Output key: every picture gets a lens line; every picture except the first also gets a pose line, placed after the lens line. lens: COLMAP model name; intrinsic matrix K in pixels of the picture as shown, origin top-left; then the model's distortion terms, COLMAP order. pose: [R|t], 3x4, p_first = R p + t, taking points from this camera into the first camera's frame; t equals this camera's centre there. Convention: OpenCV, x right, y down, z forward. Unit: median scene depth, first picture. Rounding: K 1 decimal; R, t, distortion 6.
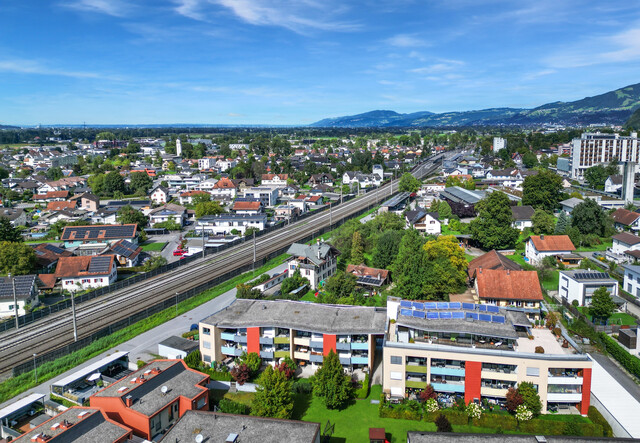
lens RADIAL K [[461.7, 0, 340.0], [0, 461.7, 220.4], [0, 0, 1]] dist [0.001237, 0.001184]
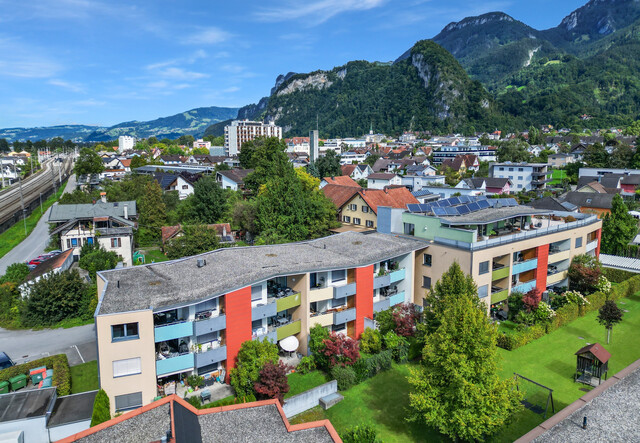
lens RADIAL K [[461.7, 0, 340.0], [0, 461.7, 220.4], [0, 0, 1]] dist [0.001237, 0.001184]
pose [[0.692406, -0.126568, 0.710320, -0.284042], [0.141972, 0.989146, 0.037859, 0.103458], [-0.707402, 0.074631, 0.702860, 0.386861]]
